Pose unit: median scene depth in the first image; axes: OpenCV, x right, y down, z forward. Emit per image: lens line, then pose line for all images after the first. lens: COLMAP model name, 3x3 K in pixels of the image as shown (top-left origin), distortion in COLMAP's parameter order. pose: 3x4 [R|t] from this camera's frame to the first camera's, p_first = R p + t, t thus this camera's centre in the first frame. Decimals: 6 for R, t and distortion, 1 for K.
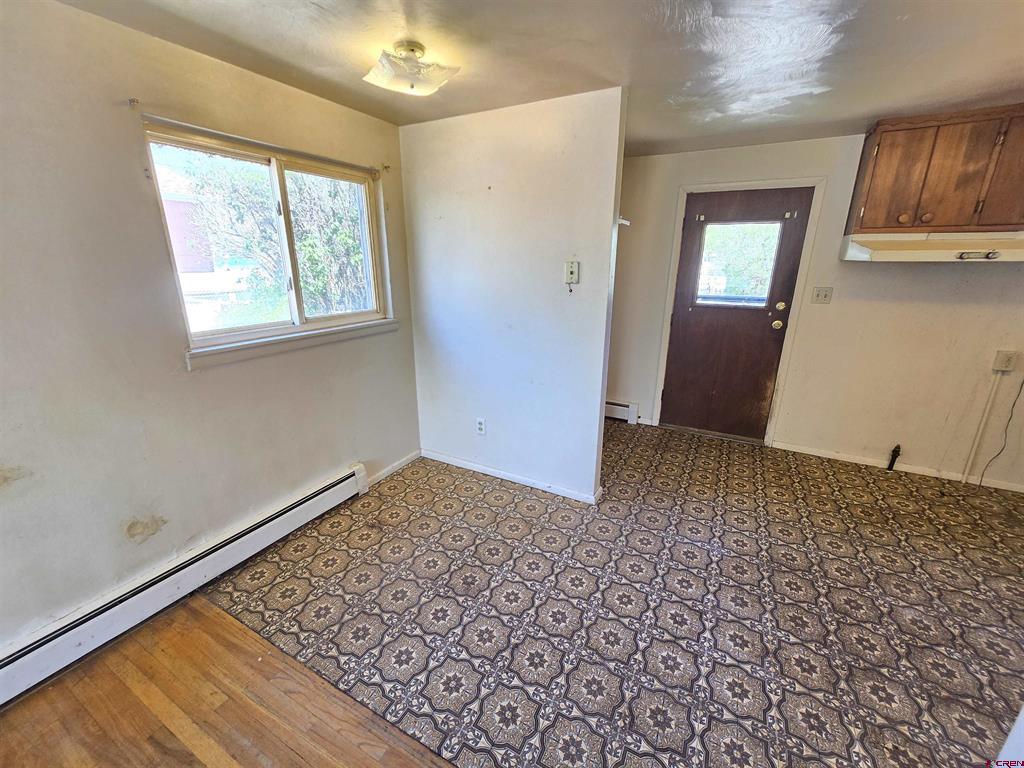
lens RADIAL K [[418.6, 0, 510.1], [0, 418.6, 385.2], [0, 0, 1]] dist [-0.006761, 0.000318]
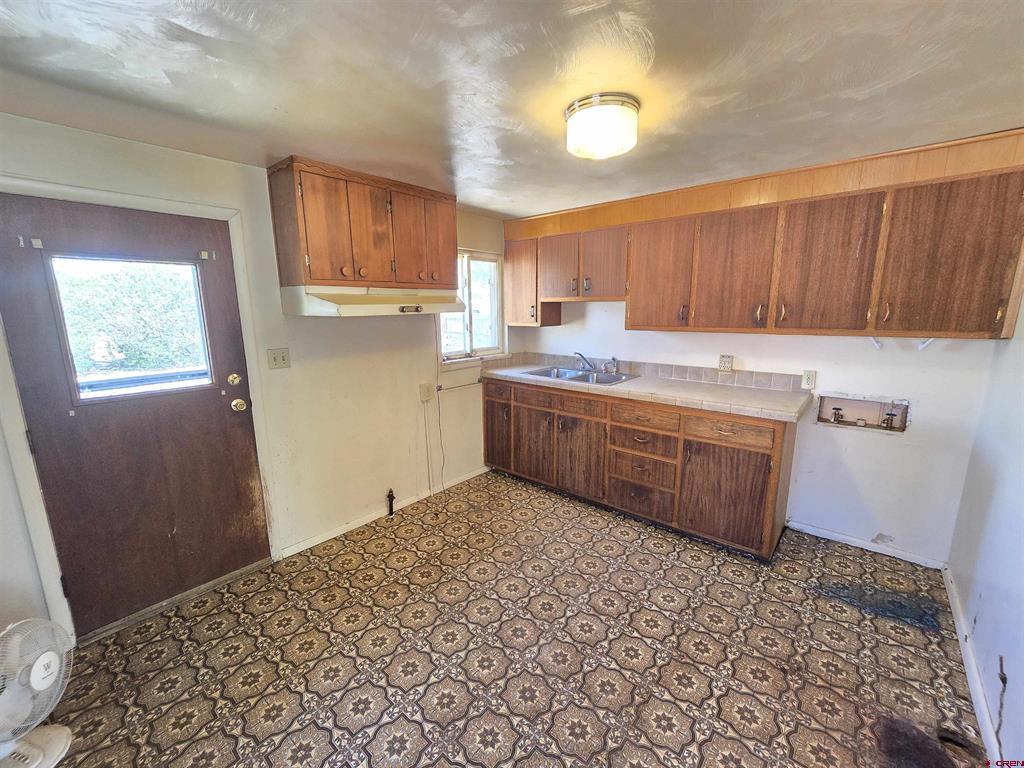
lens RADIAL K [[418.6, 0, 514.6], [0, 418.6, 388.1], [0, 0, 1]] dist [-0.006761, 0.000318]
pose [[0.201251, -0.191875, 0.960563, 0.055430], [0.290388, 0.948232, 0.128571, -0.137465], [-0.935507, 0.253062, 0.246551, 0.404656]]
